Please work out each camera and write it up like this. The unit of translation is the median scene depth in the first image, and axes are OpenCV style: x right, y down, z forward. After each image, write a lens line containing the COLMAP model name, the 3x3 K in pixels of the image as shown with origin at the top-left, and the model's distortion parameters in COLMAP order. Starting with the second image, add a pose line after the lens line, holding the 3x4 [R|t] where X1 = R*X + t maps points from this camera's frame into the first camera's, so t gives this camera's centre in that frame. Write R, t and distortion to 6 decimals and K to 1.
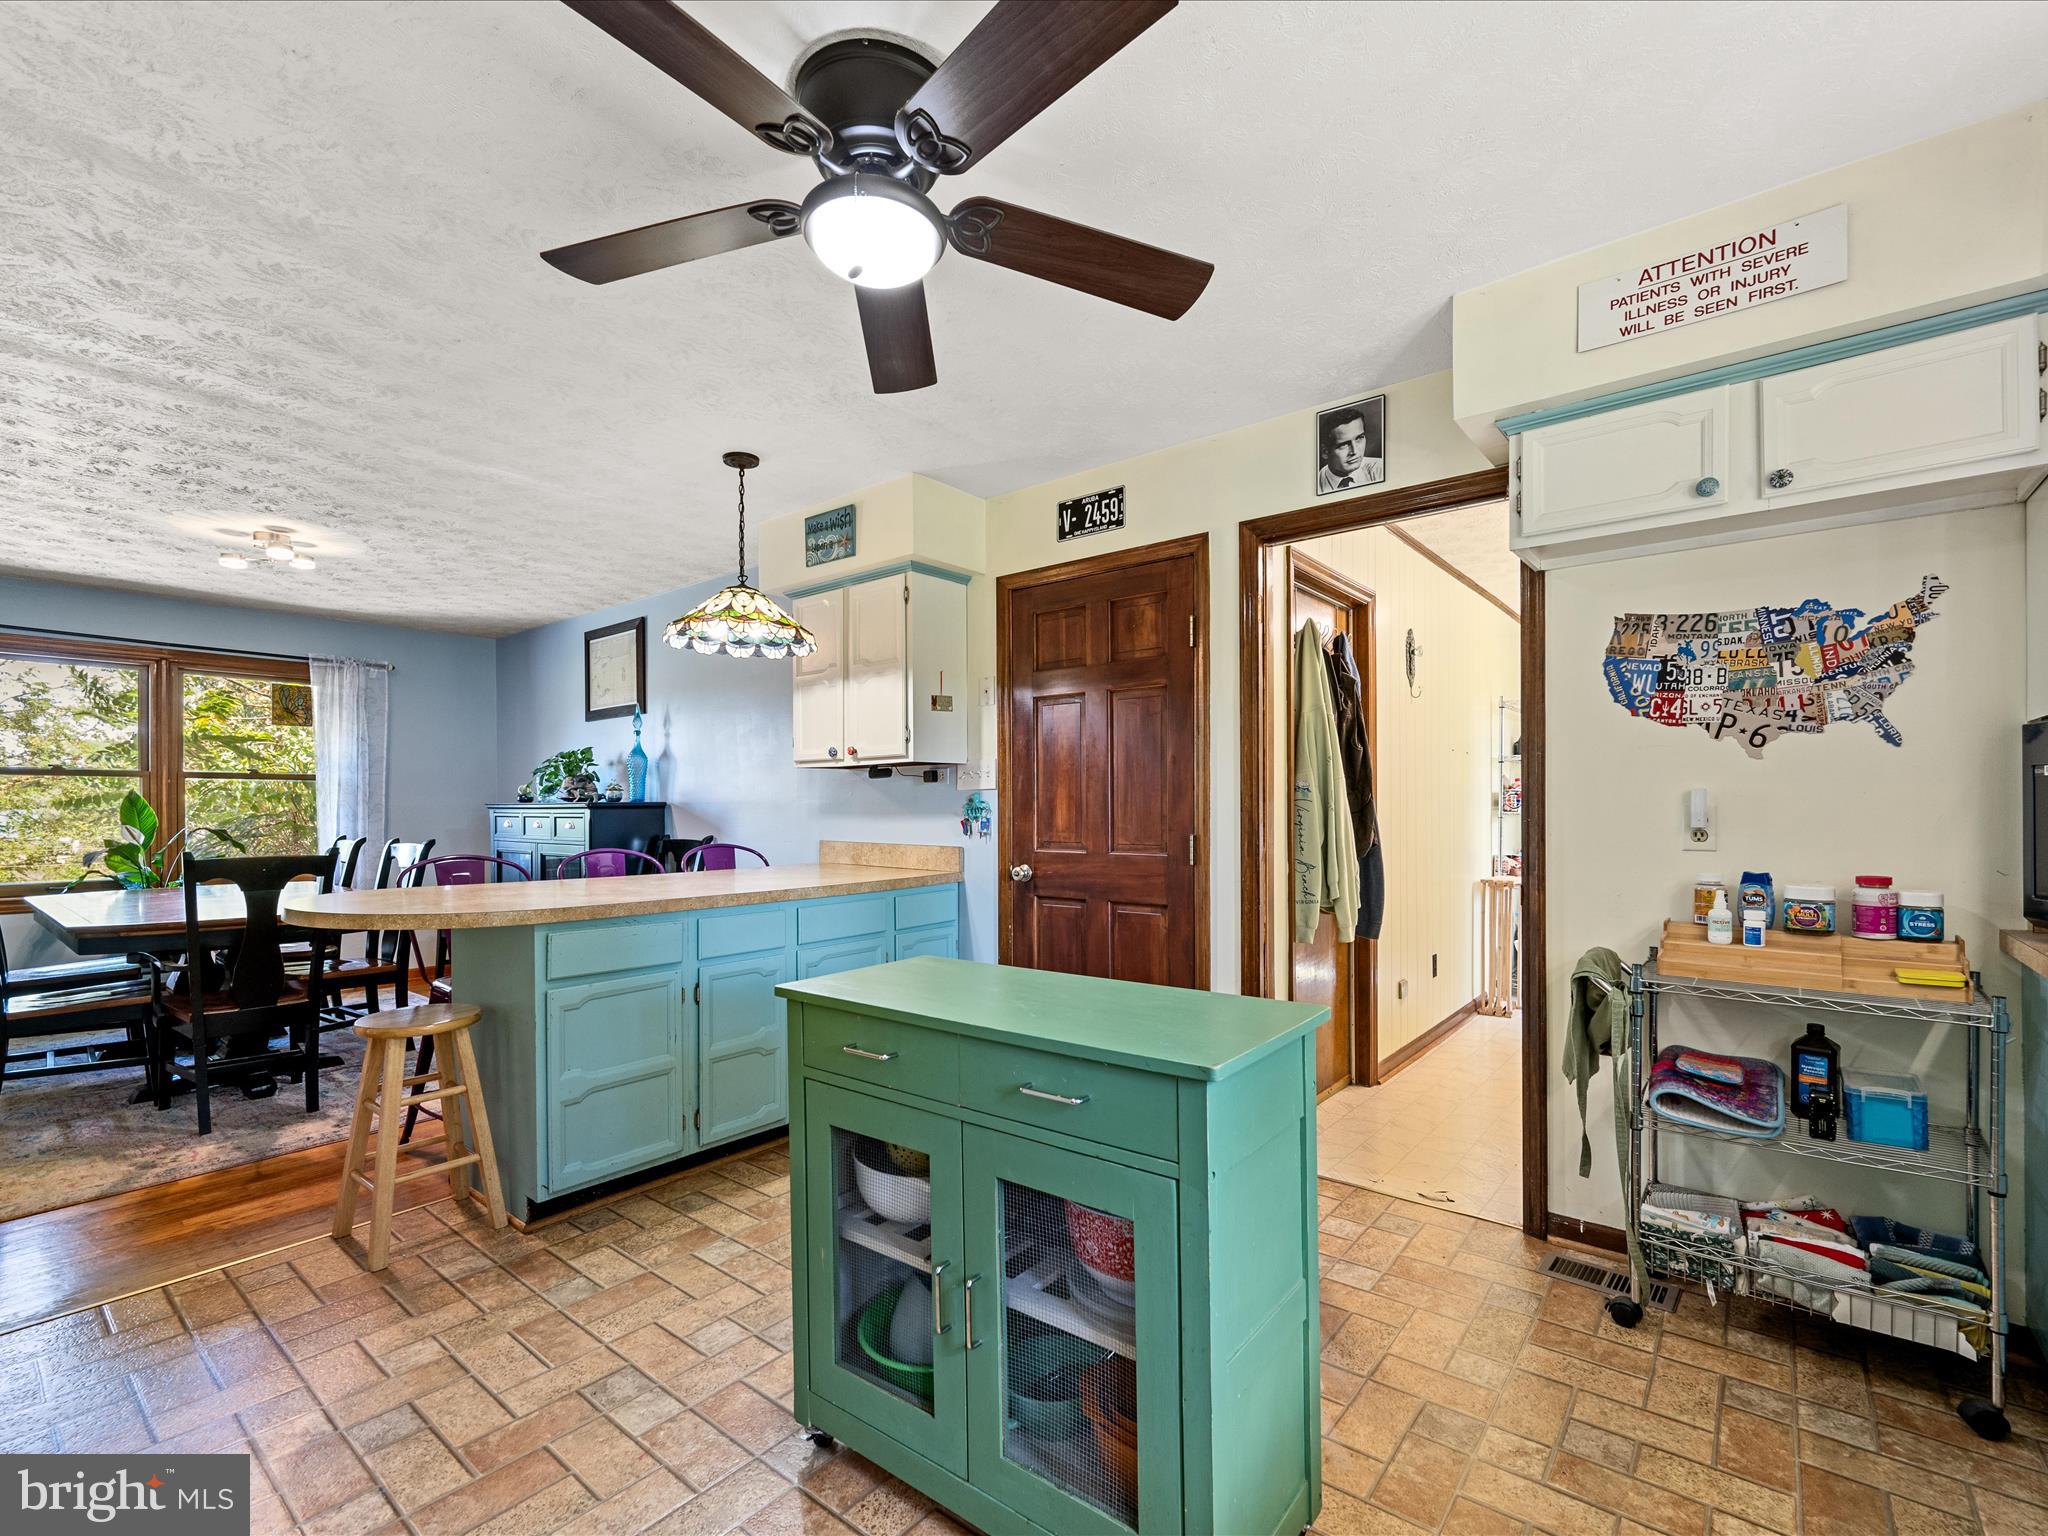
lens RADIAL K [[915.7, 0, 1037.9], [0, 915.7, 809.1], [0, 0, 1]] dist [-0.002527, -0.000187]
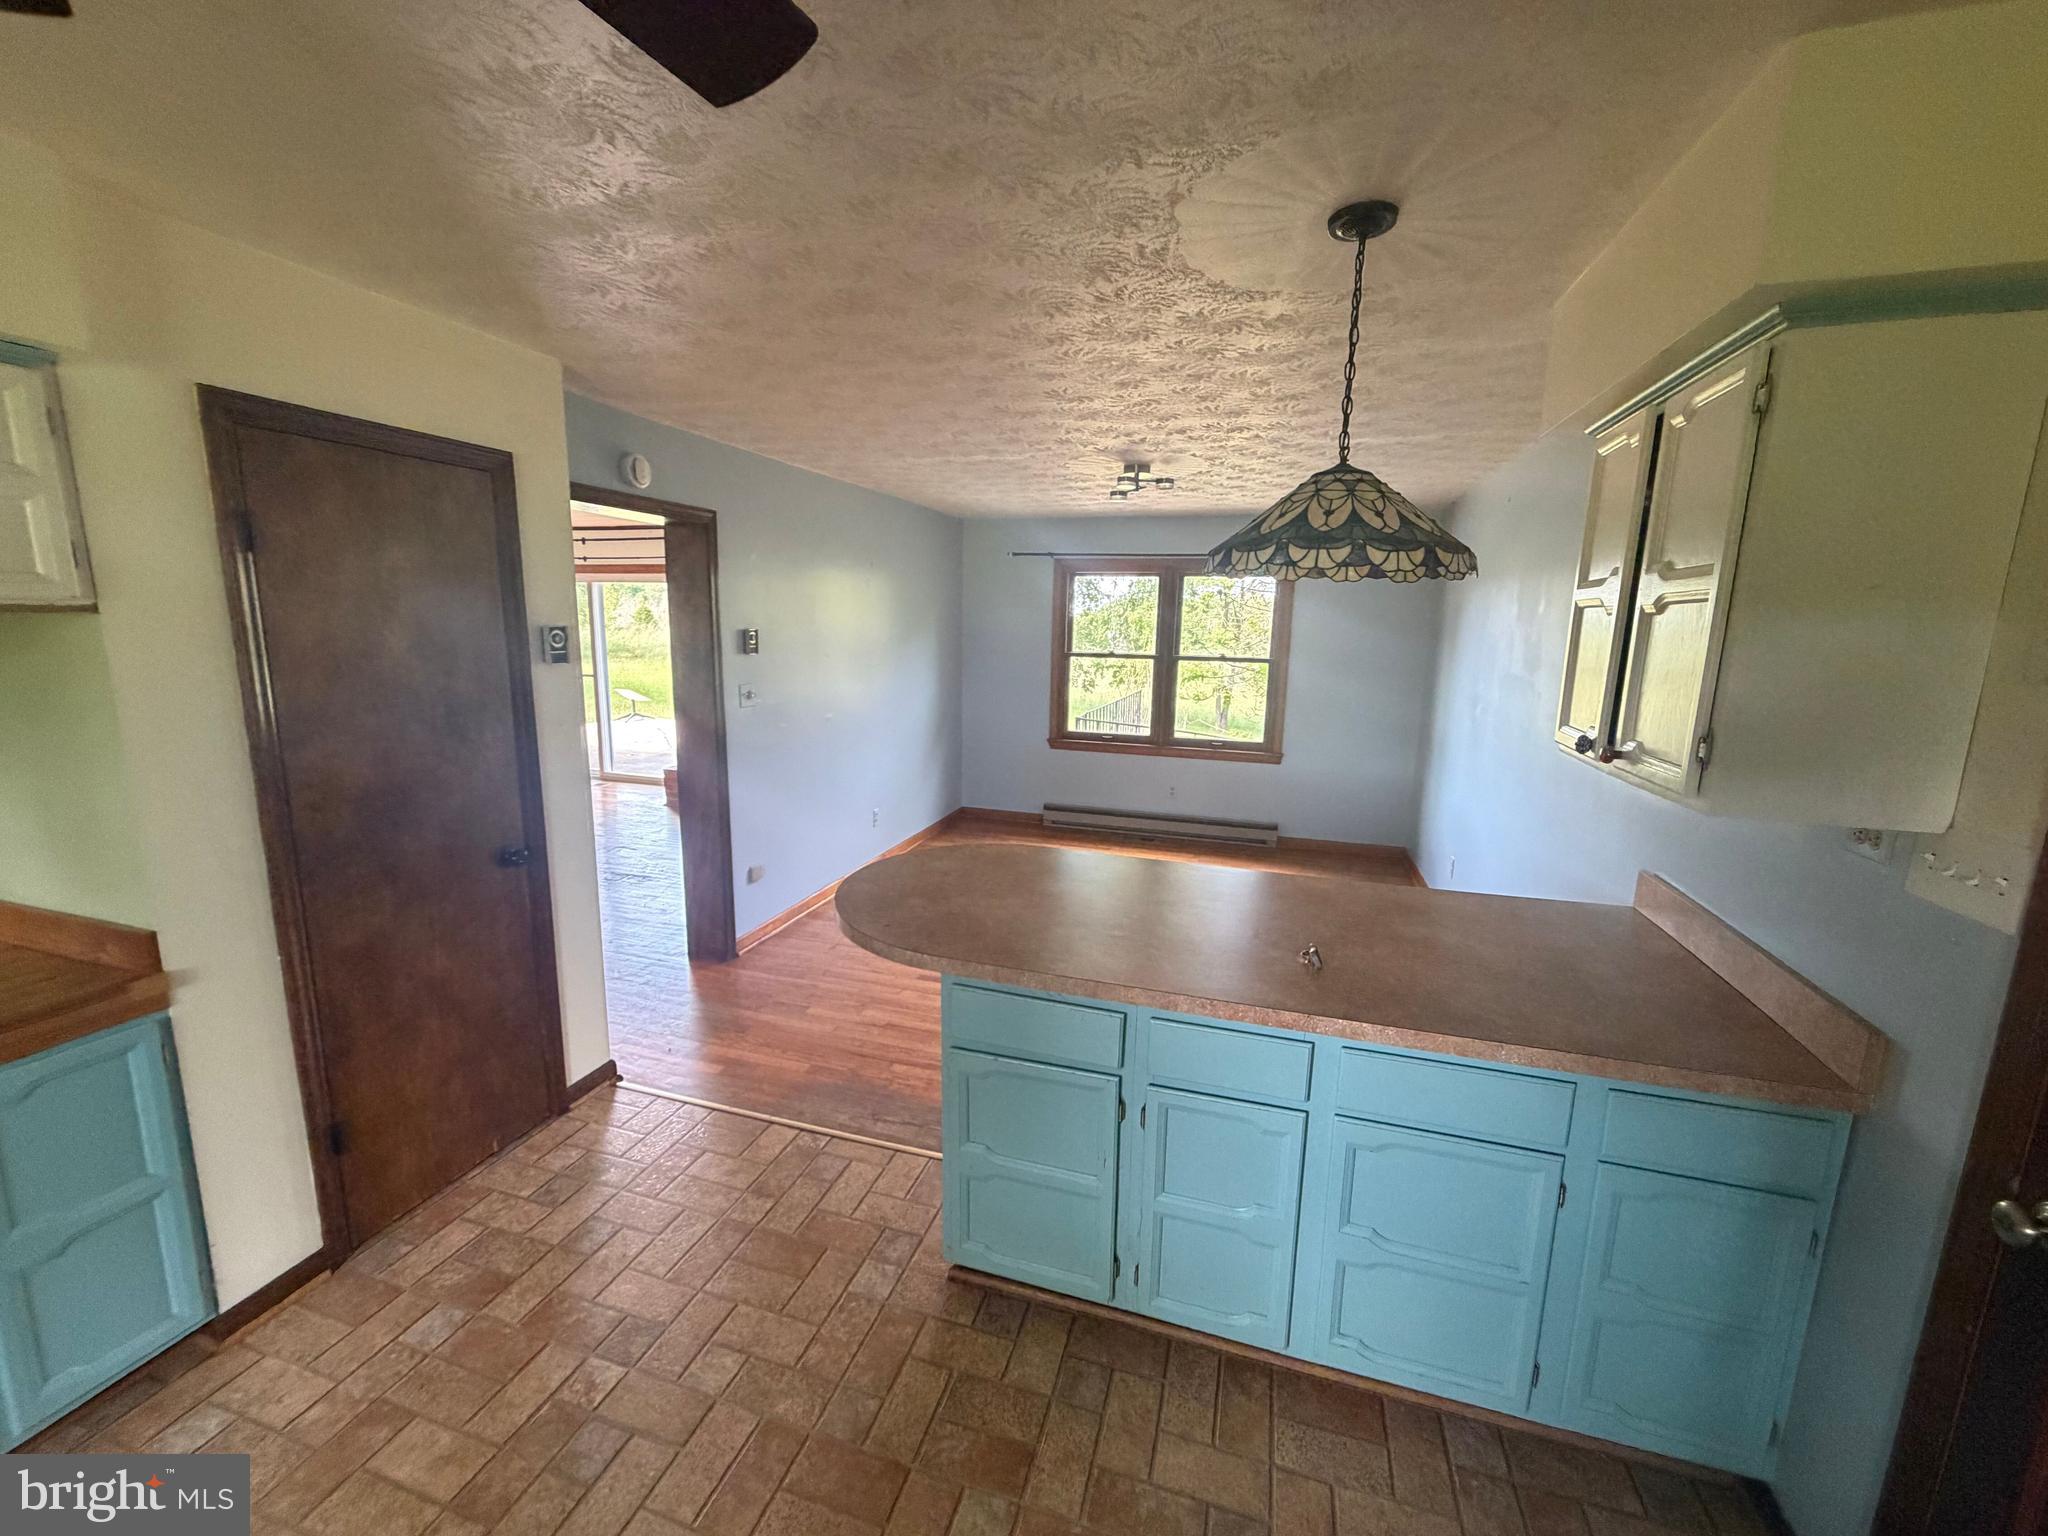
lens RADIAL K [[818.2, 0, 1024.0], [0, 818.2, 768.0], [0, 0, 1]] dist [-0.001810, 0.000373]
pose [[0.355690, 0.176171, -0.917850, 0.139376], [-0.021438, 0.983353, 0.180436, -0.204531], [0.934358, -0.044503, 0.353546, 0.869010]]
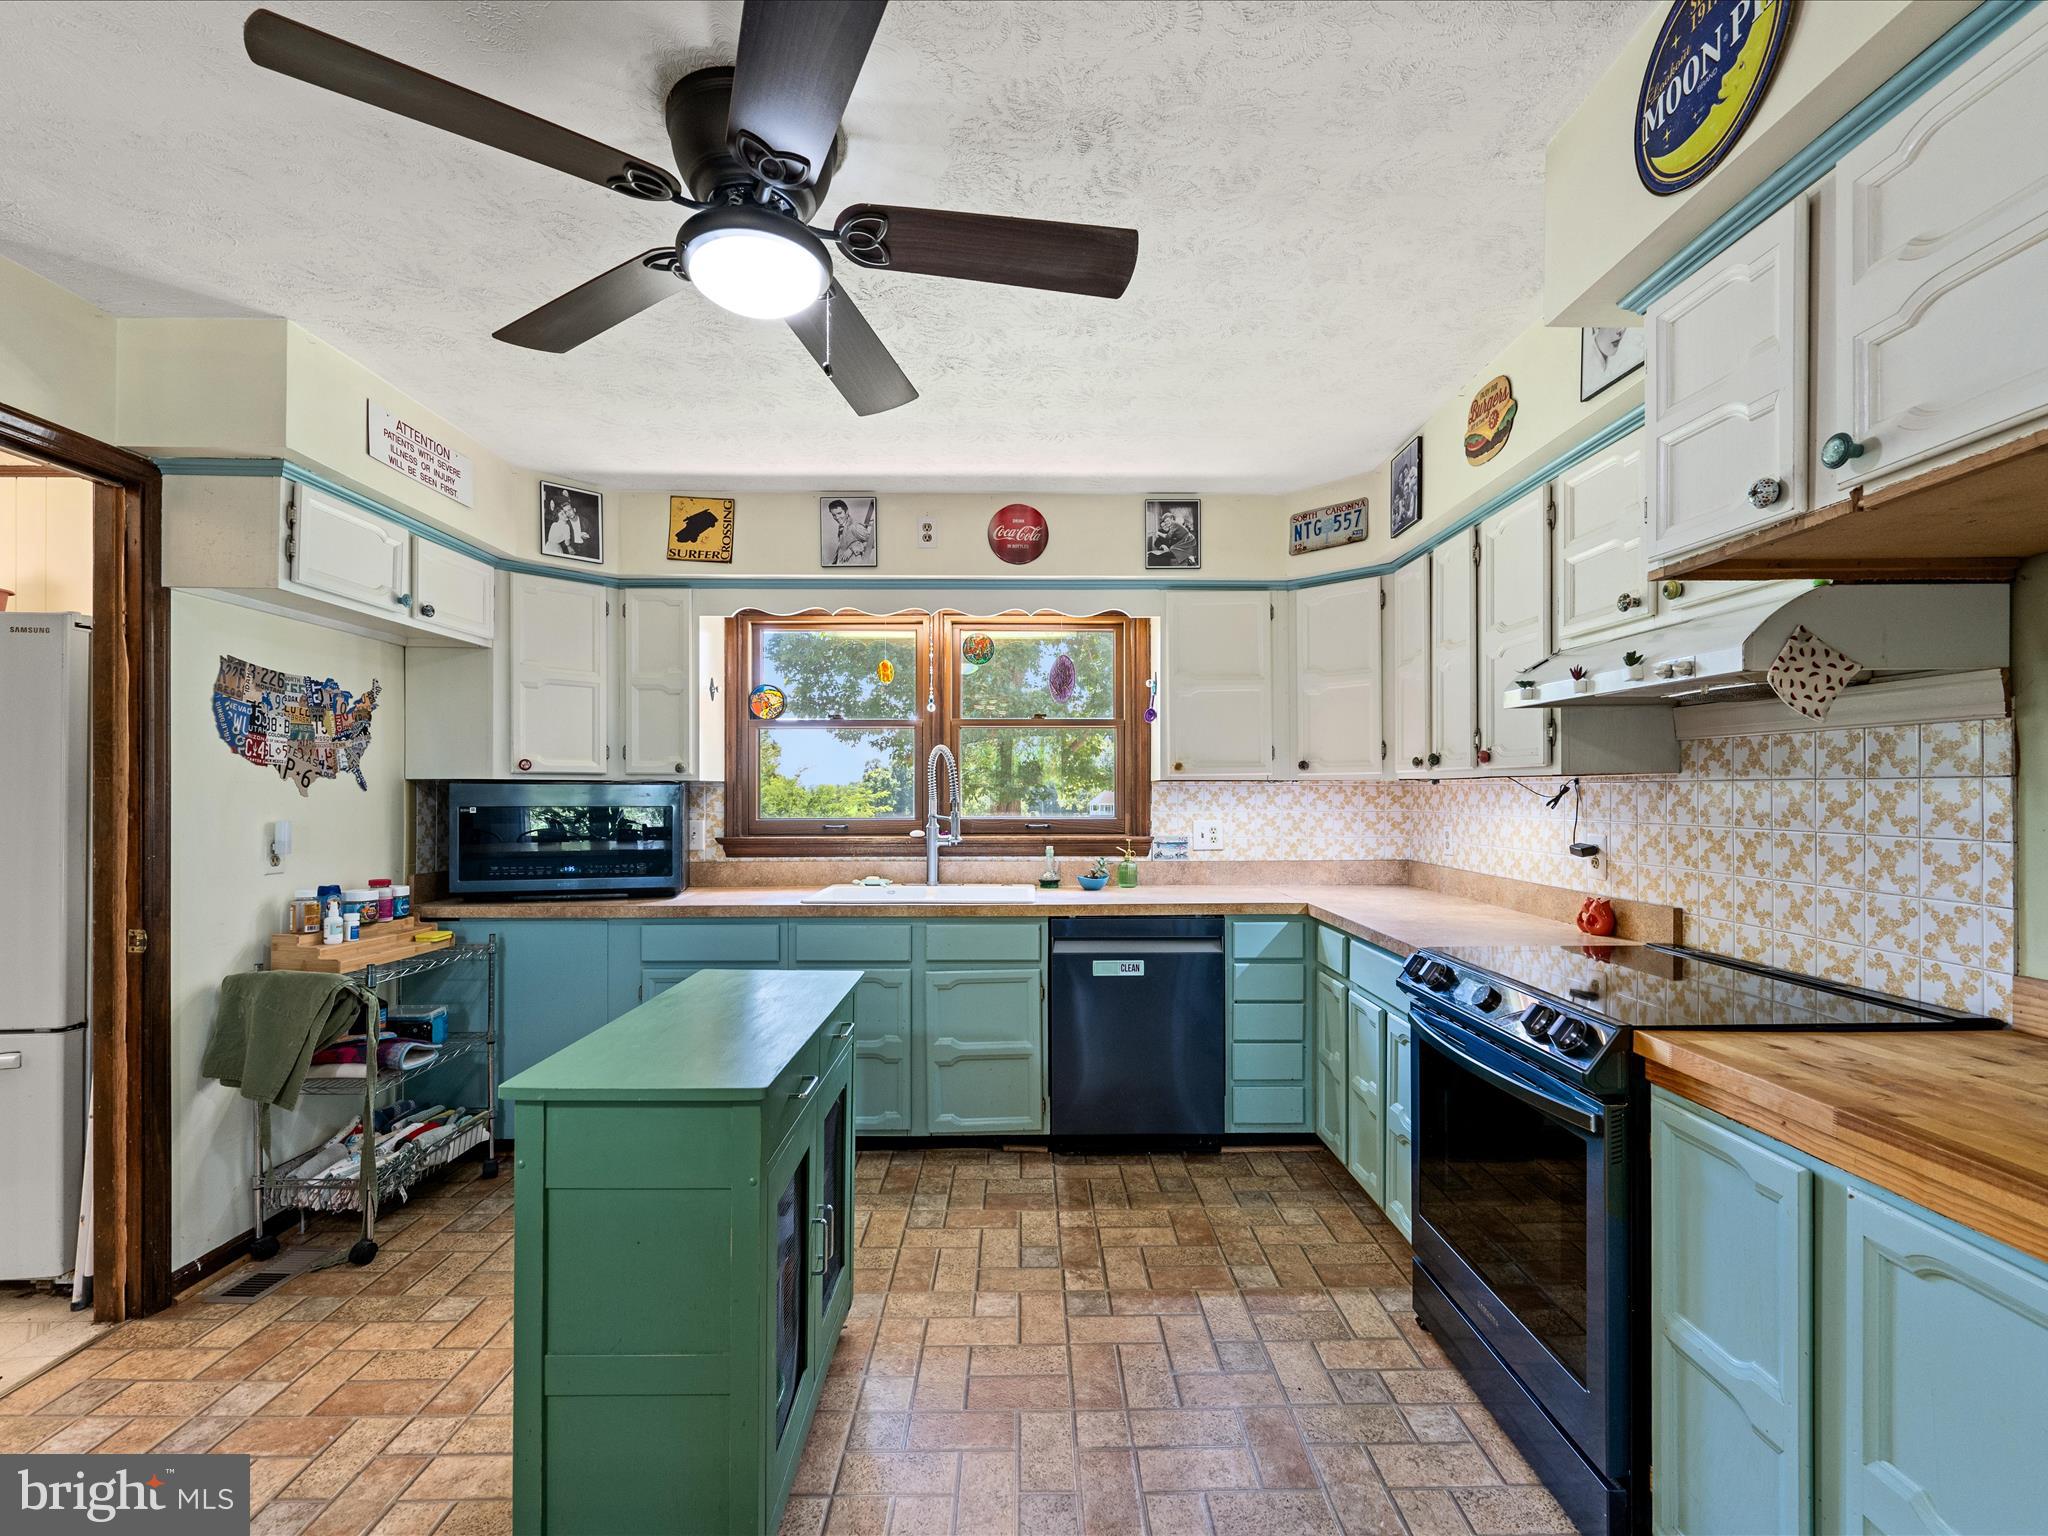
lens RADIAL K [[914.5, 0, 1036.1], [0, 914.5, 795.8], [0, 0, 1]] dist [0.002835, -0.000795]
pose [[-0.635234, 0.005169, 0.772302, -0.762083], [0.003966, 0.999986, -0.003431, -0.044361], [-0.772309, 0.000883, -0.635246, 0.949832]]
